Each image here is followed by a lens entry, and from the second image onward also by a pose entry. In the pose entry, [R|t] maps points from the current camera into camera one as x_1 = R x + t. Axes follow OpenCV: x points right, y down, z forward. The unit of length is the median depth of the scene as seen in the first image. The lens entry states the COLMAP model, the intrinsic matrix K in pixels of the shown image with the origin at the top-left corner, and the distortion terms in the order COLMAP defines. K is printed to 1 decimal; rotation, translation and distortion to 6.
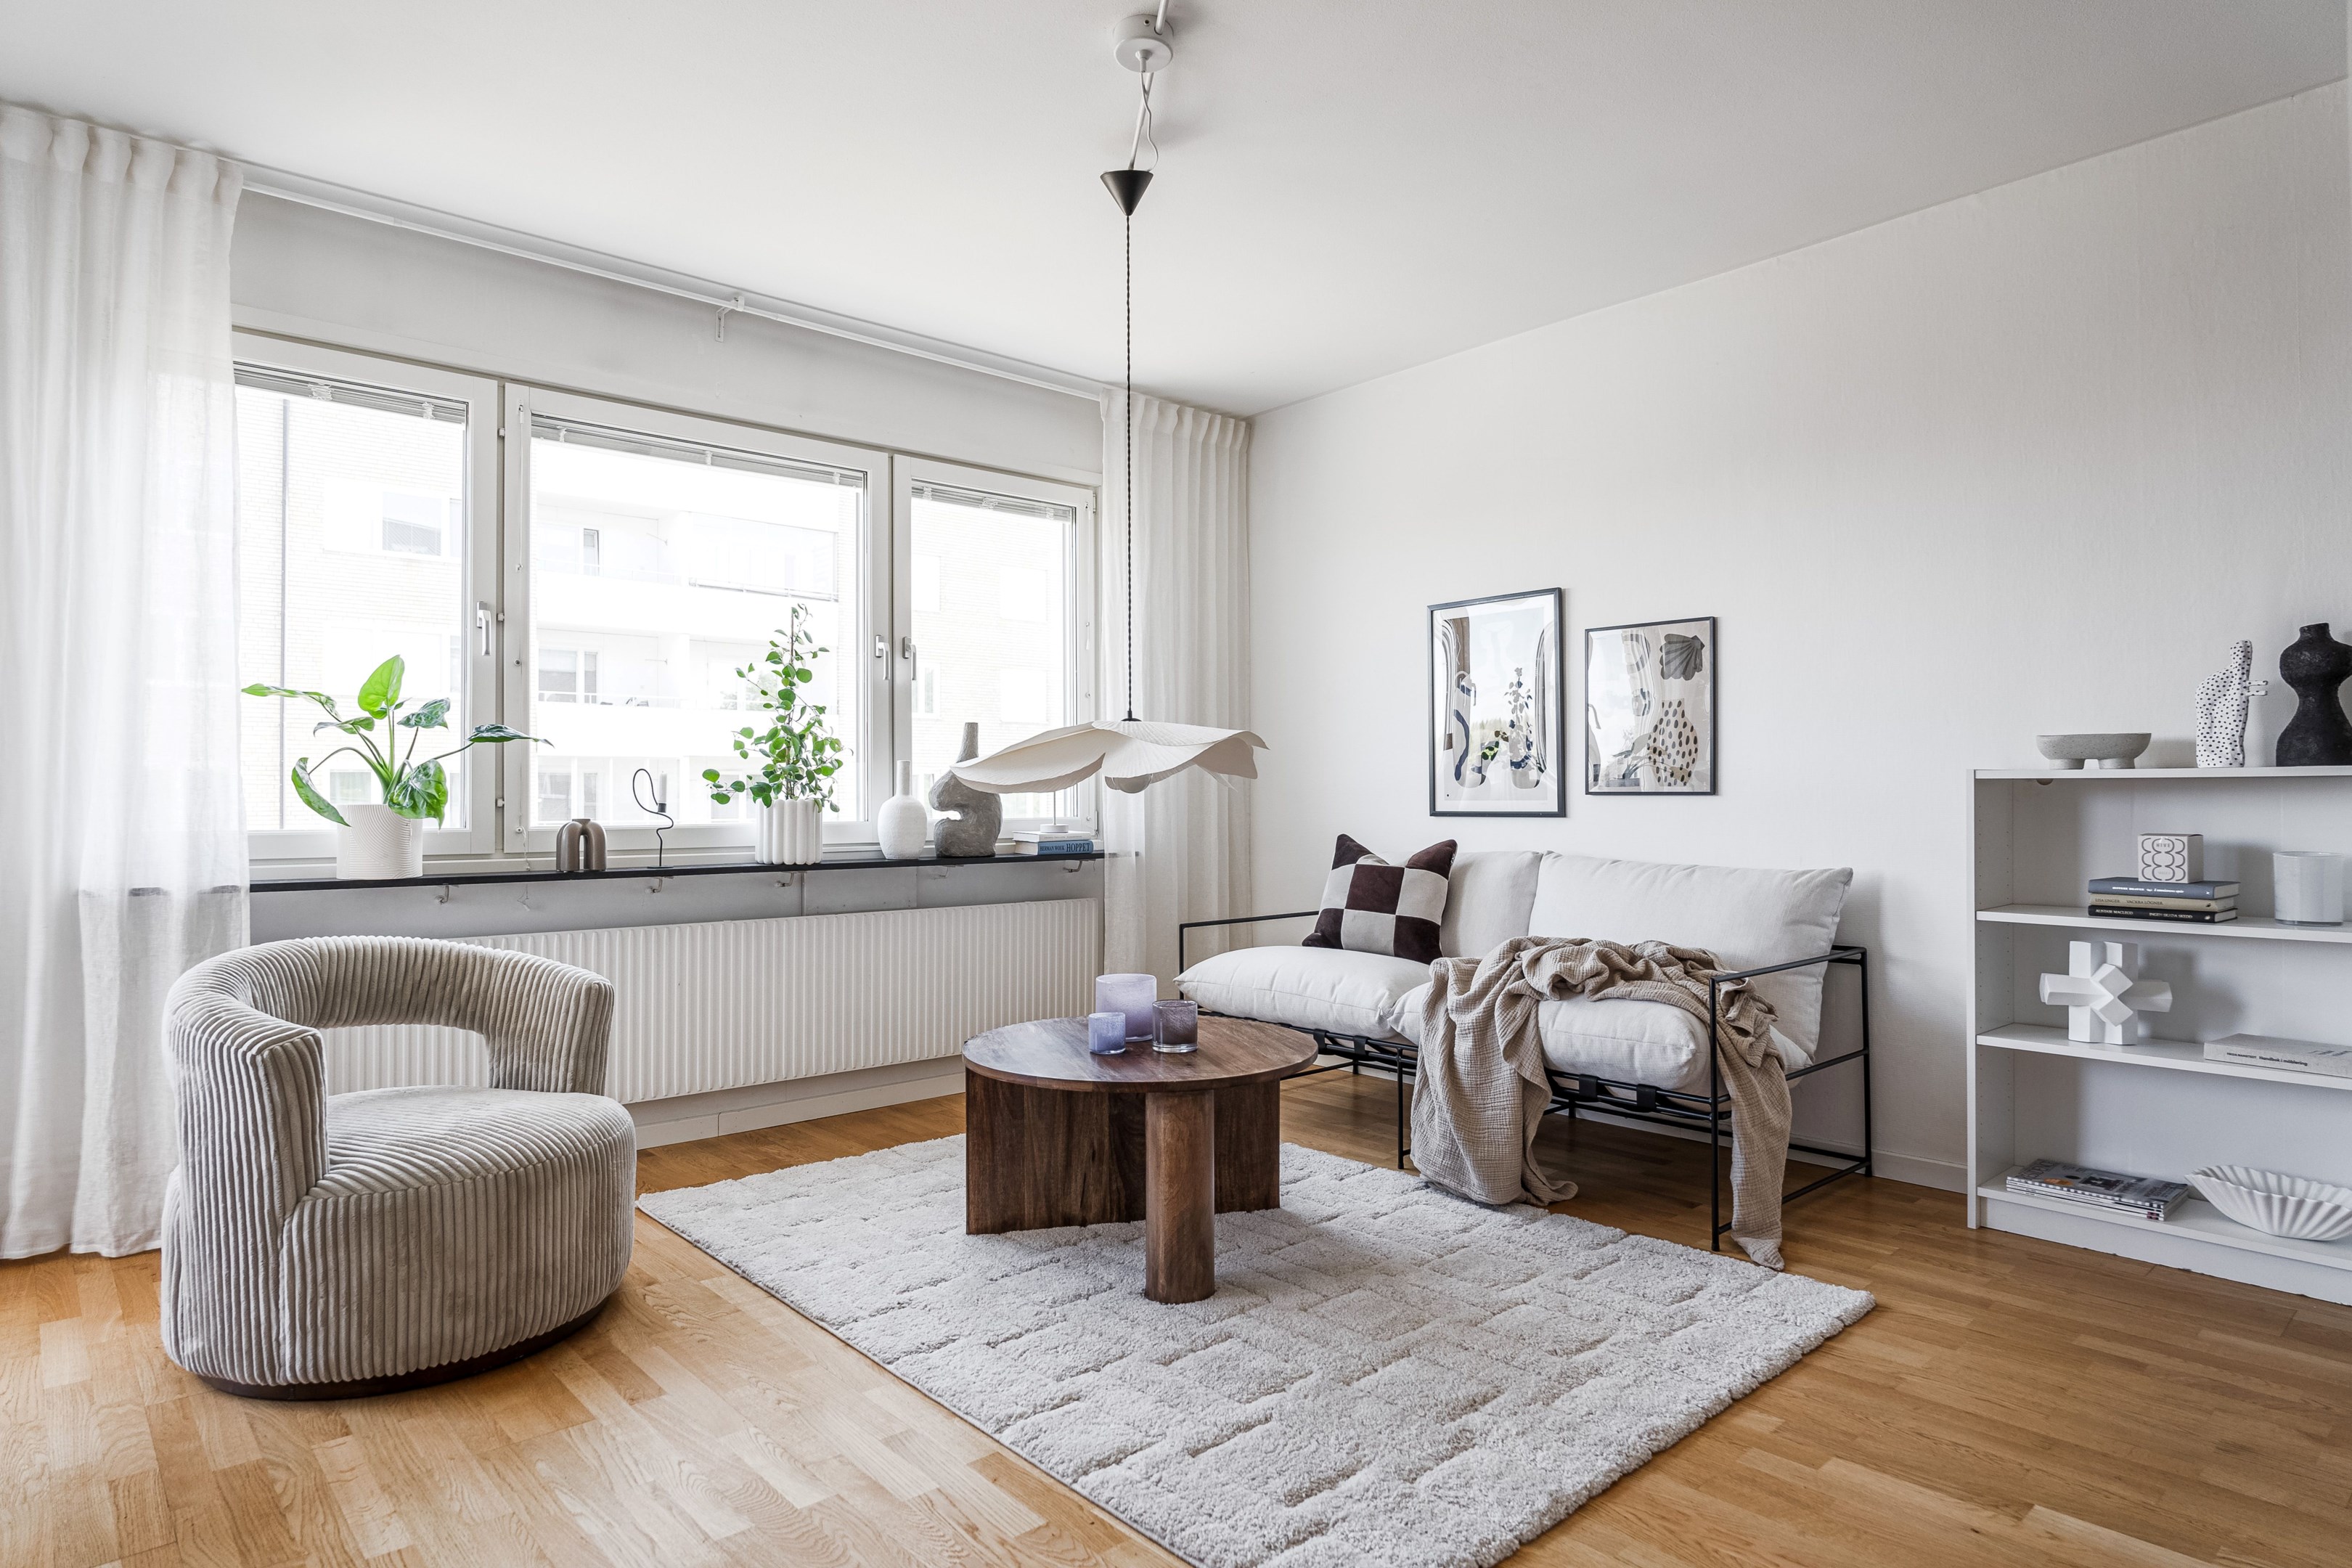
lens RADIAL K [[1337.2, 0, 1175.7], [0, 1337.2, 785.2], [0, 0, 1]] dist [-0.018994, 0.004351]
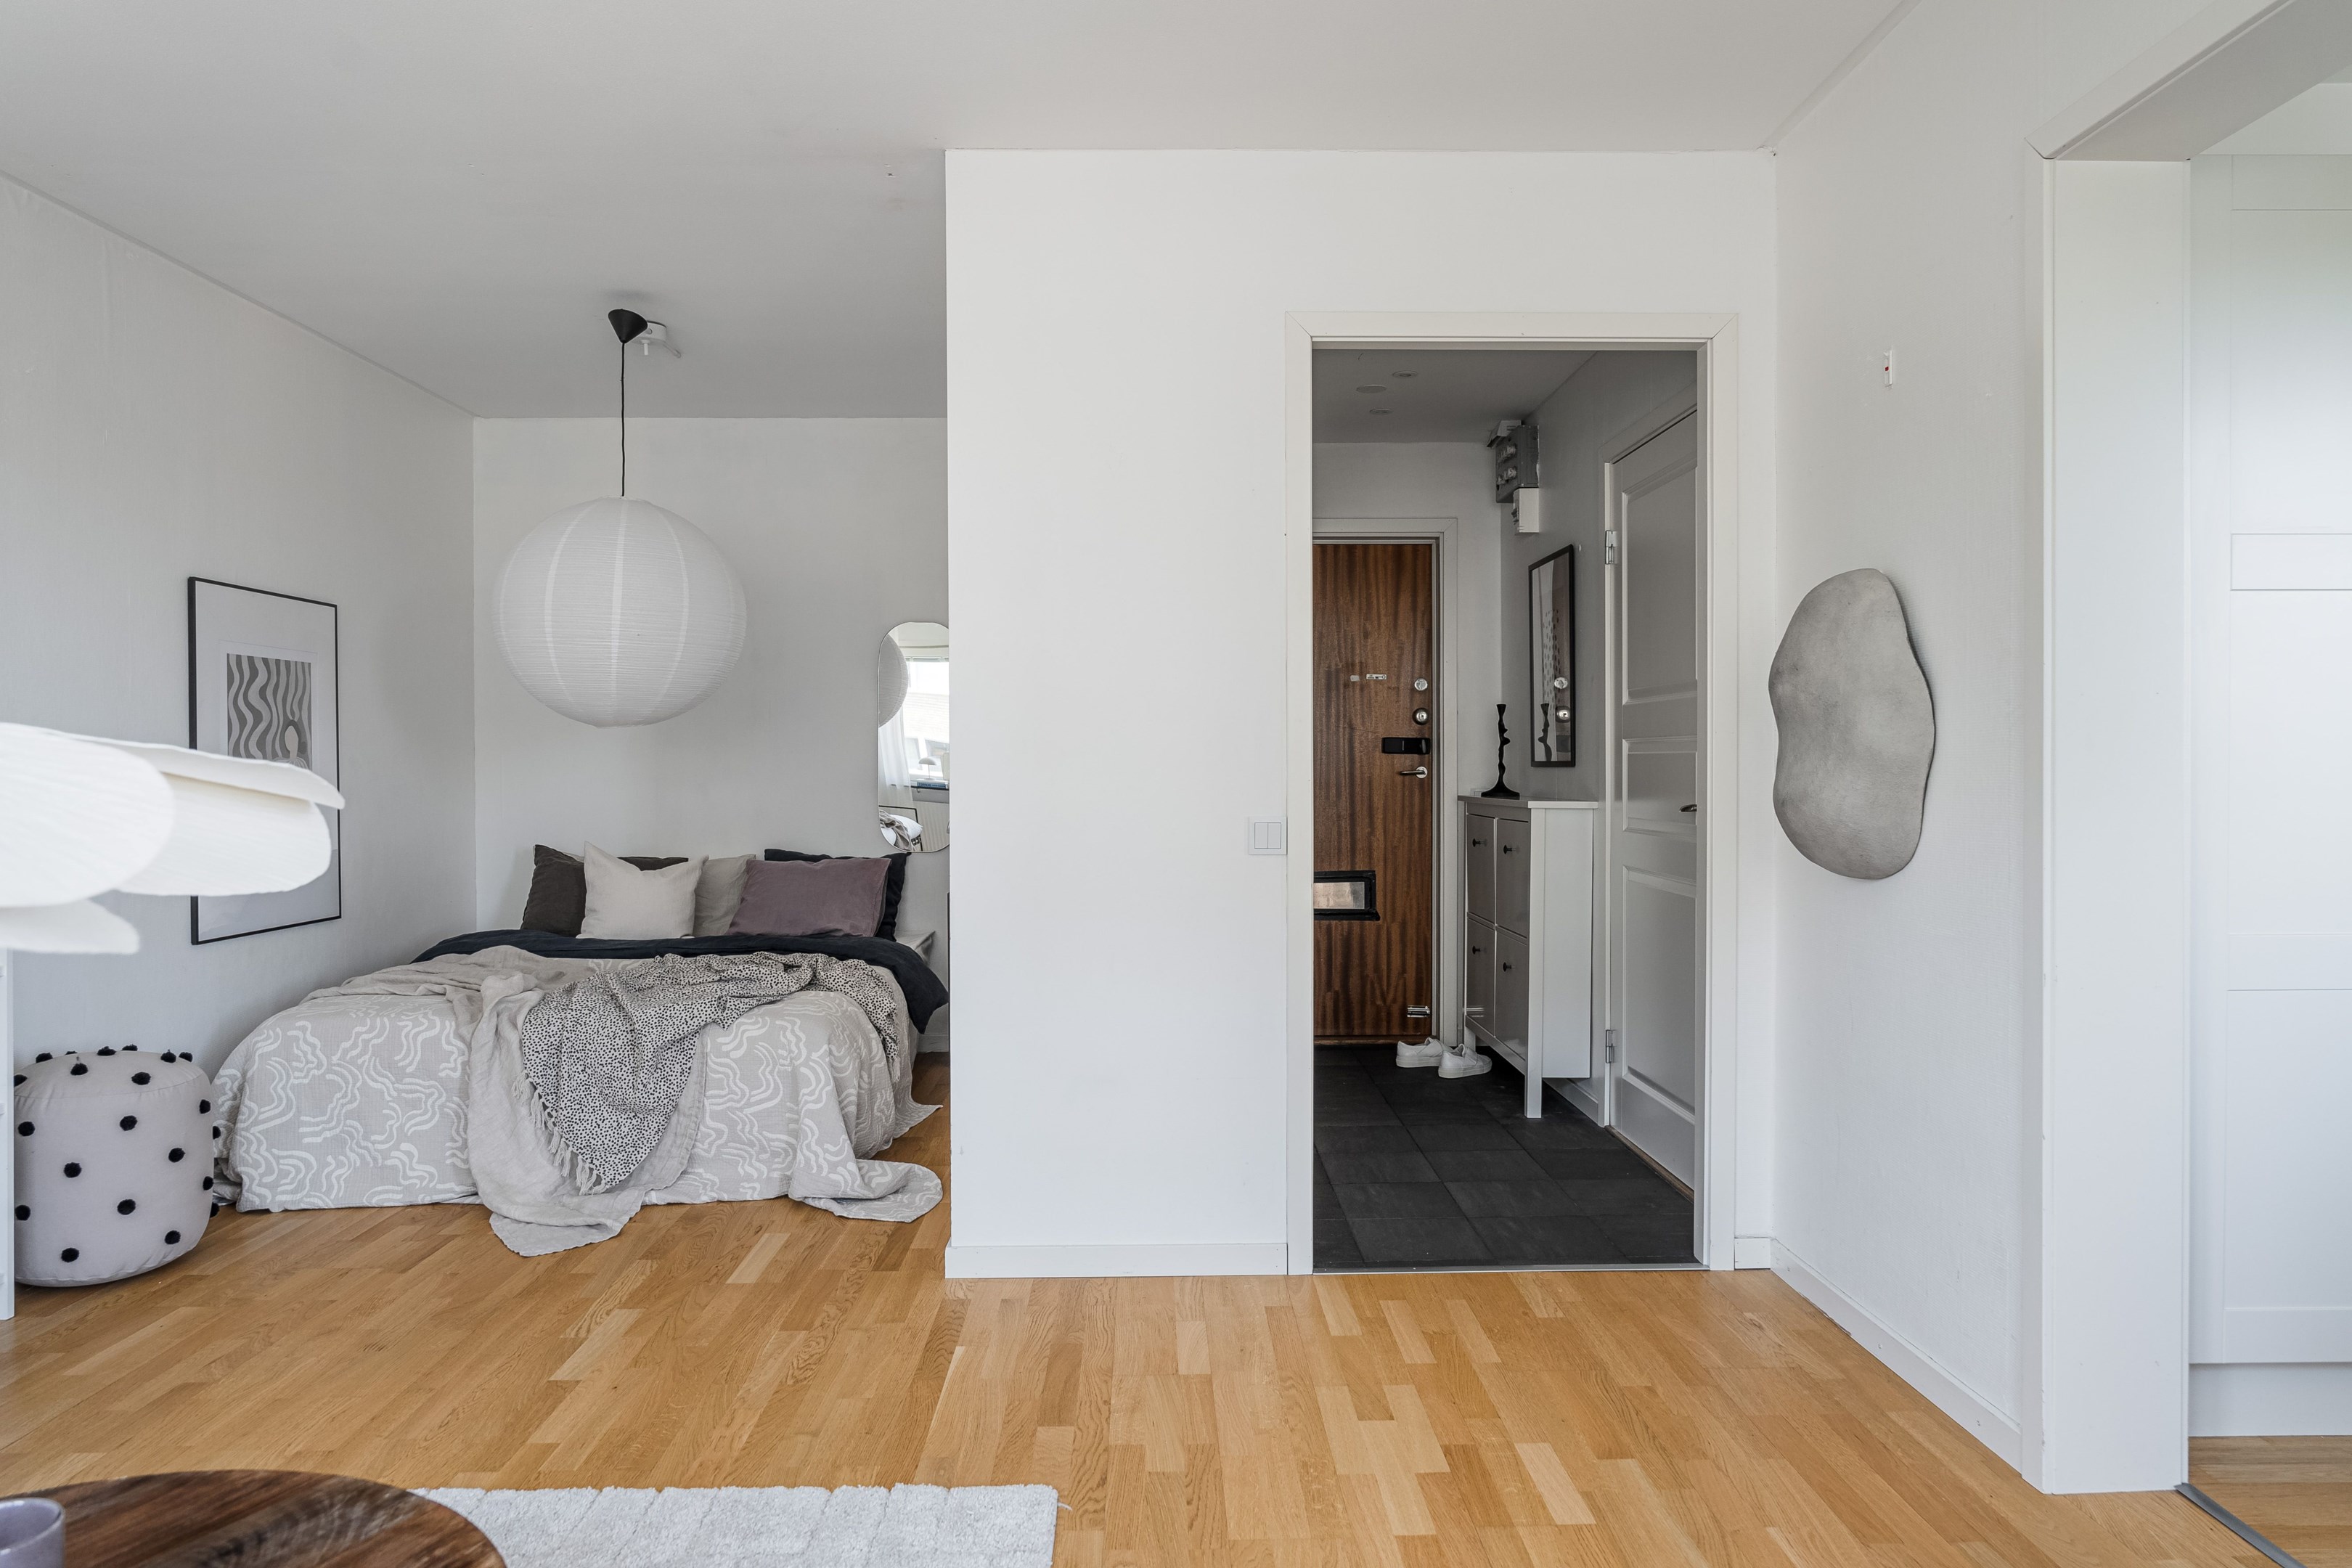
lens RADIAL K [[1454.4, 0, 1167.2], [0, 1454.4, 781.0], [0, 0, 1]] dist [-0.024691, 0.010993]
pose [[-0.756981, -0.000200, 0.653437, -0.457759], [0.000596, 0.999999, 0.000996, -0.032030], [-0.653437, 0.001143, -0.756980, 1.020949]]
